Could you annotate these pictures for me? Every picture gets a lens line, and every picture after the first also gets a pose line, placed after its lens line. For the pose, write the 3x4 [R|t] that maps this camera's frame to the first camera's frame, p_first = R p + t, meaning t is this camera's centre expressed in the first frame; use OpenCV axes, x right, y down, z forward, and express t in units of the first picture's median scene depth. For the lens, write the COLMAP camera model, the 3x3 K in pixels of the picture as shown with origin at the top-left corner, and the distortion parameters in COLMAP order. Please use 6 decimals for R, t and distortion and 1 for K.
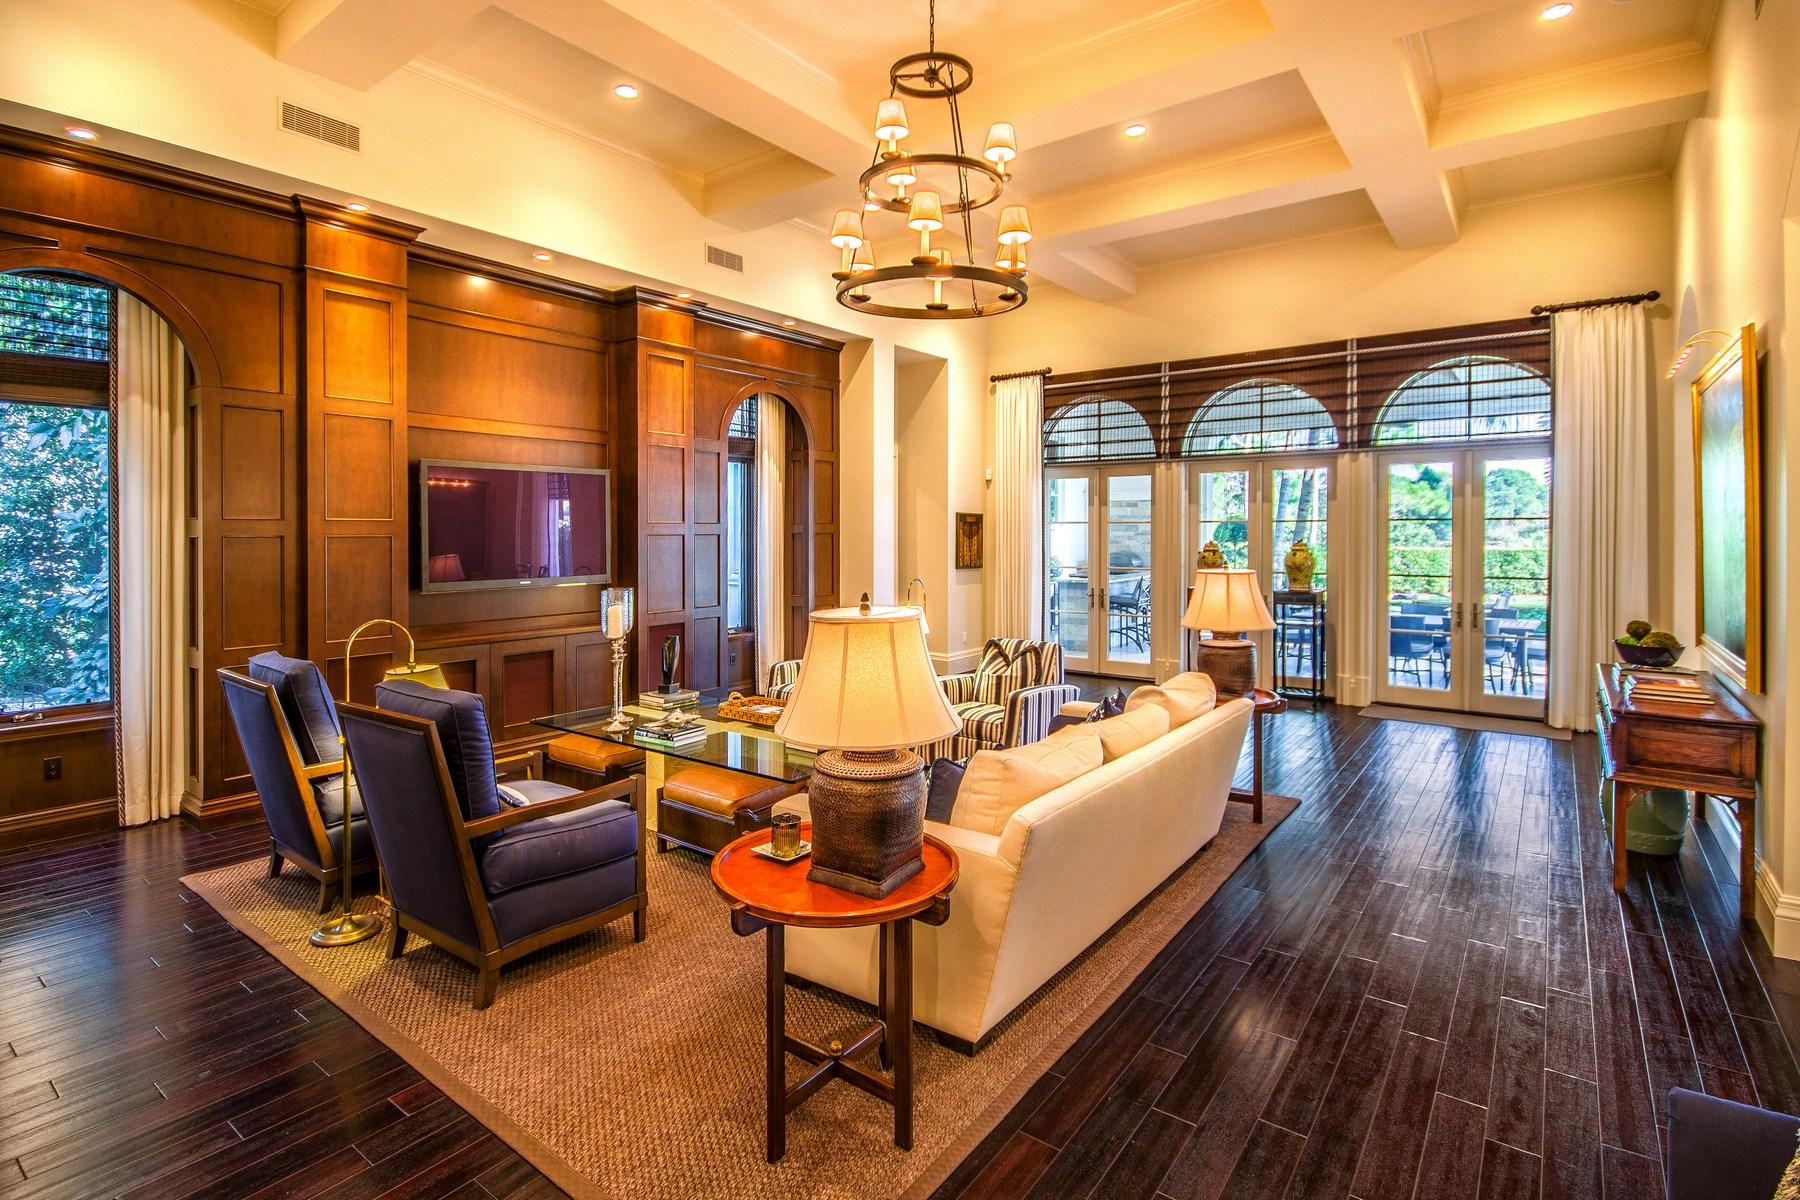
lens RADIAL K [[846.4, 0, 977.8], [0, 846.4, 533.5], [0, 0, 1]] dist [-0.014159, -0.002823]
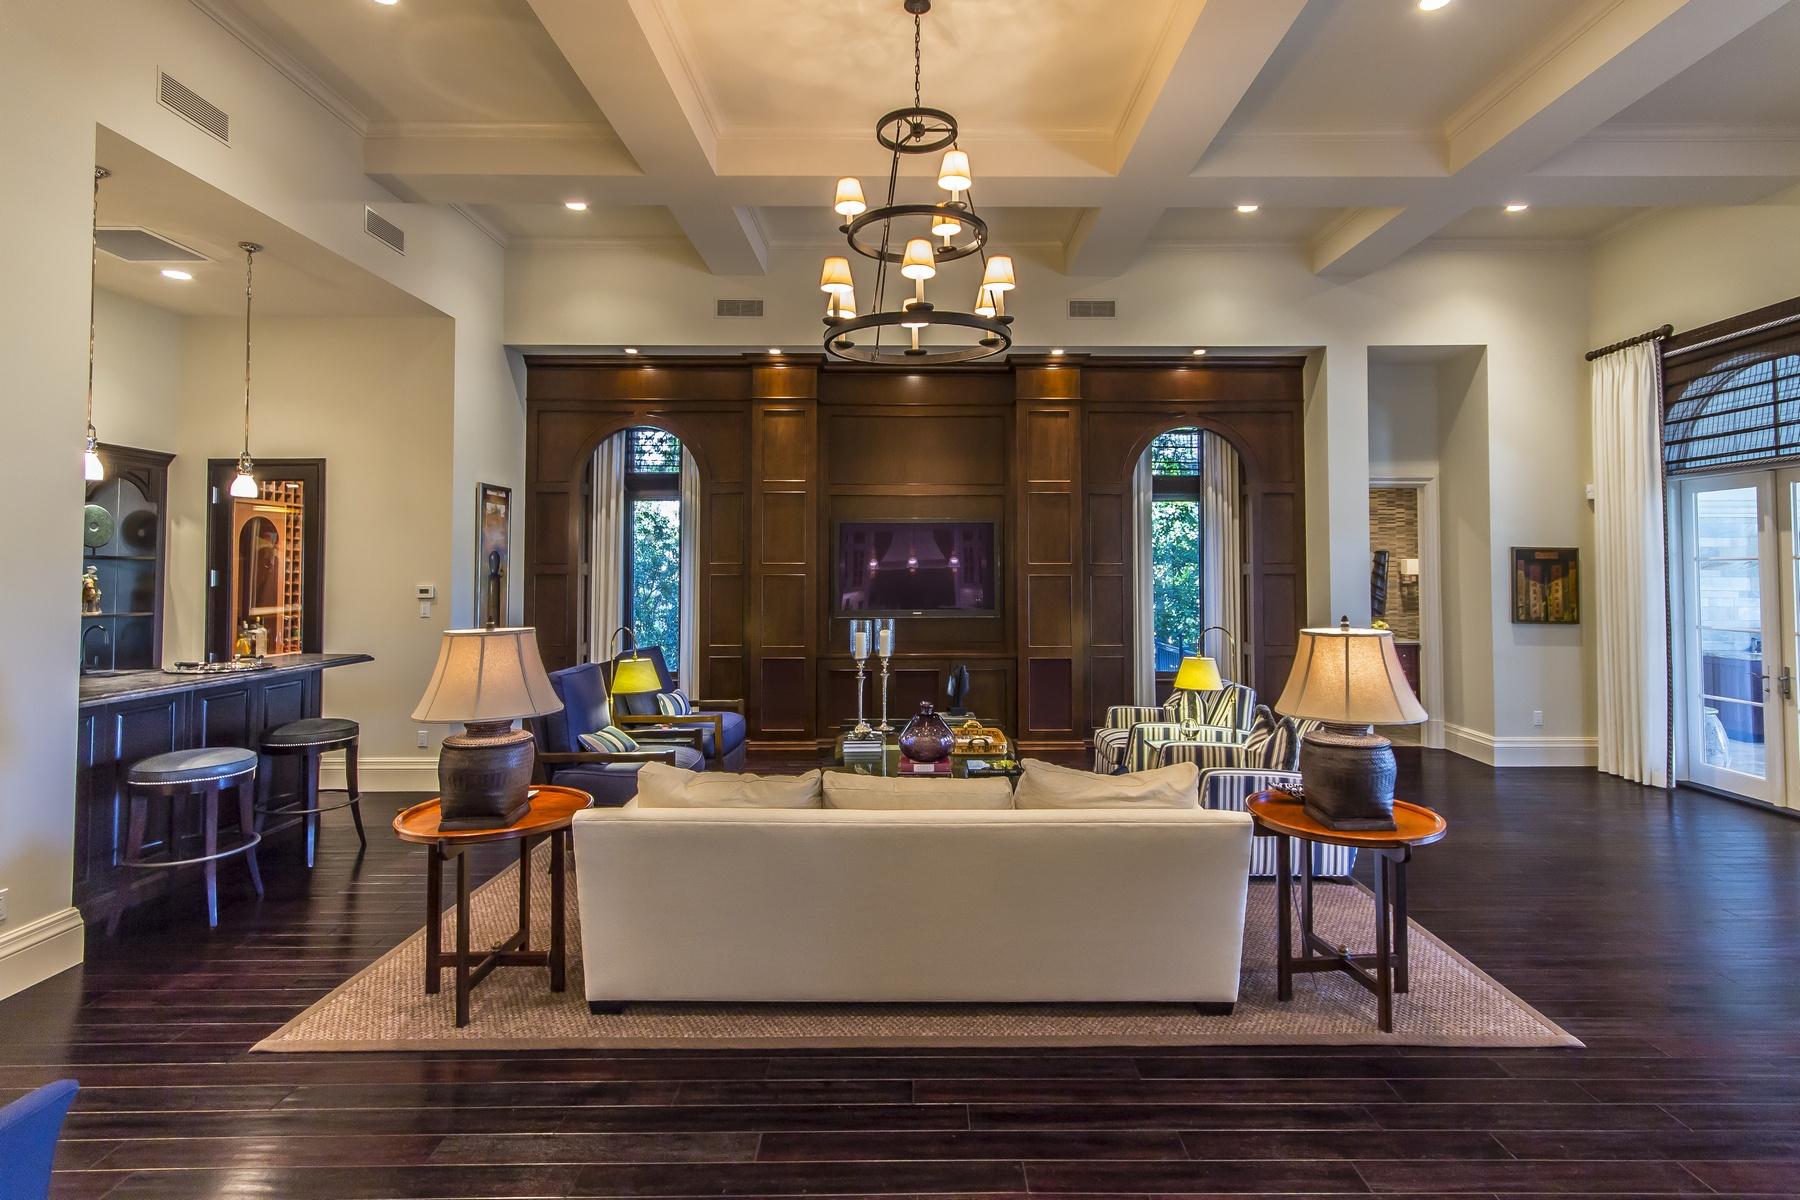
lens RADIAL K [[846.4, 0, 931.2], [0, 846.4, 553.8], [0, 0, 1]] dist [-0.014159, -0.002823]
pose [[0.585629, -0.016200, -0.810418, 0.290574], [-0.004409, 0.999722, -0.023170, 0.000753], [0.810568, 0.017143, 0.585394, 0.163681]]
